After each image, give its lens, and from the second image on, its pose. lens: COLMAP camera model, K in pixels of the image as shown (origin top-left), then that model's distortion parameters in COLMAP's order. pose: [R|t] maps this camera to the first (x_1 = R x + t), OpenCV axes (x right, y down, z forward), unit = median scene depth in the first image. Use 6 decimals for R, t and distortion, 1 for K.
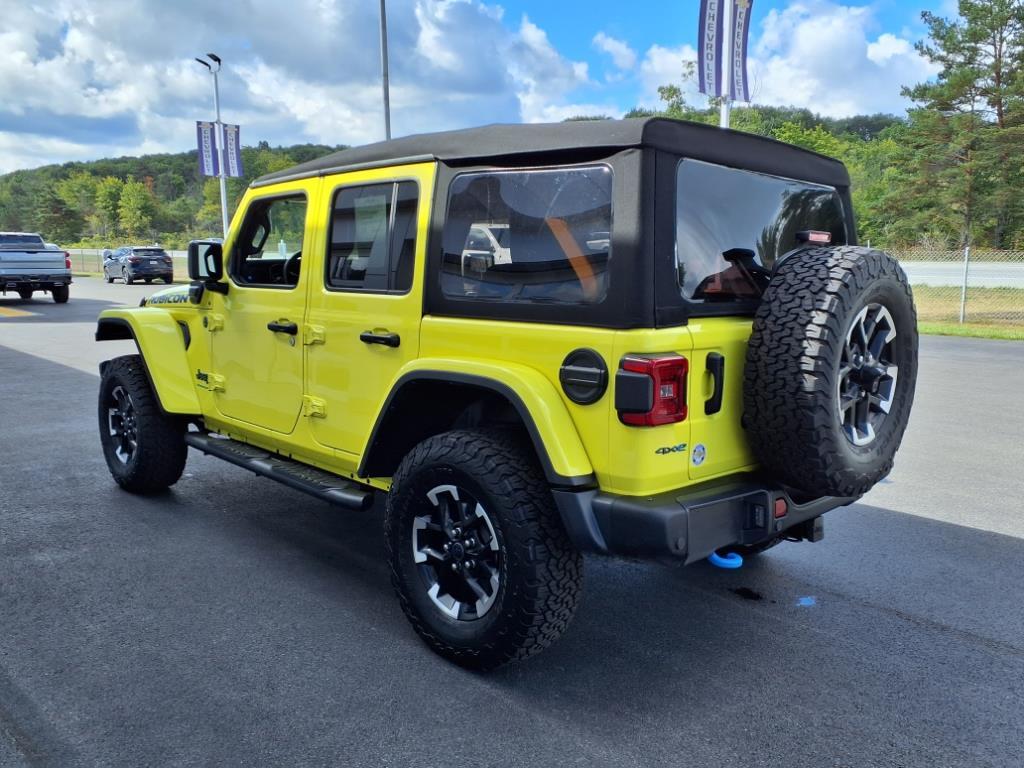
lens RADIAL K [[827.8, 0, 512.0], [0, 827.8, 384.0], [0, 0, 1]] dist [0.069207, -0.077207]
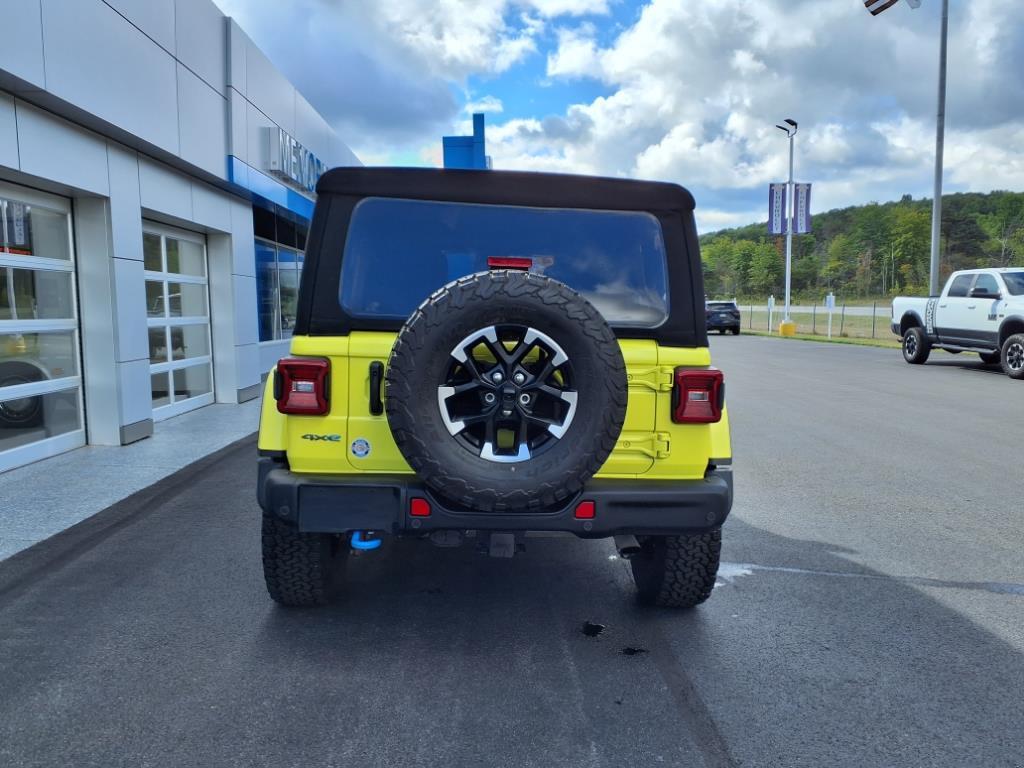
lens RADIAL K [[828.5, 0, 524.1], [0, 828.5, 381.3], [0, 0, 1]] dist [0.016040, -0.003152]
pose [[0.754851, 0.060213, -0.653127, 0.096203], [-0.105056, 0.994020, -0.029778, 0.000202], [0.647428, 0.091093, 0.756663, 0.022084]]
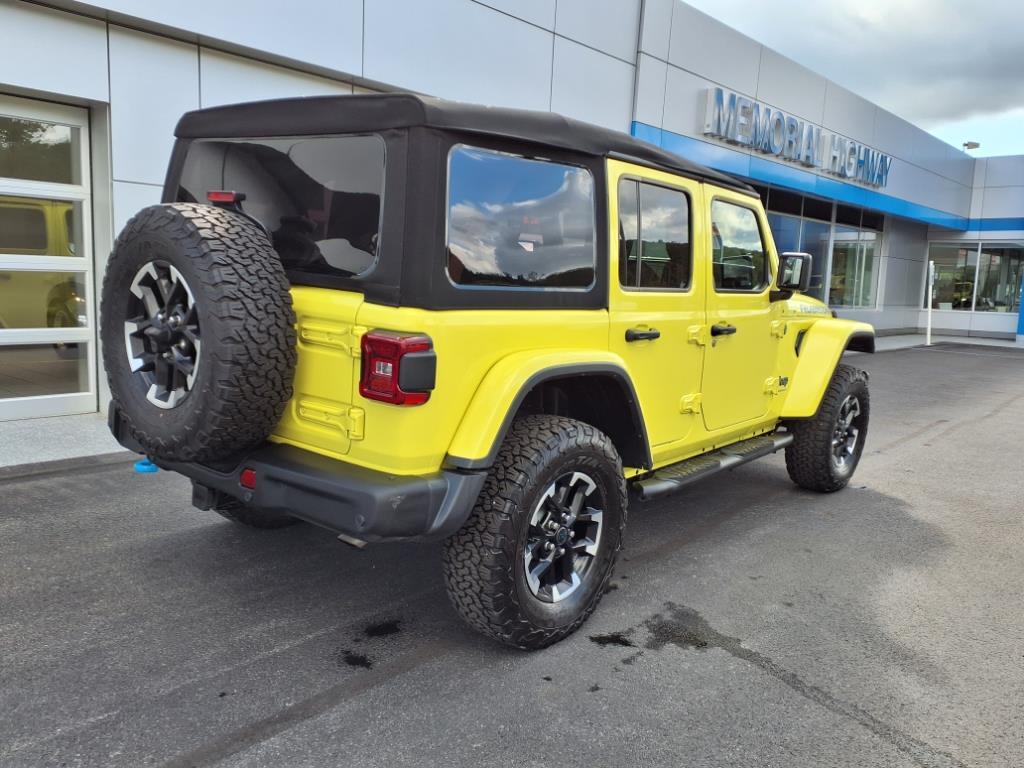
lens RADIAL K [[821.9, 0, 512.0], [0, 821.9, 384.0], [0, 0, 1]] dist [0.032113, -0.022310]
pose [[0.115718, 0.146915, -0.982357, 0.125618], [-0.204878, 0.971264, 0.121123, -0.013930], [0.971923, 0.187247, 0.142492, 0.113948]]
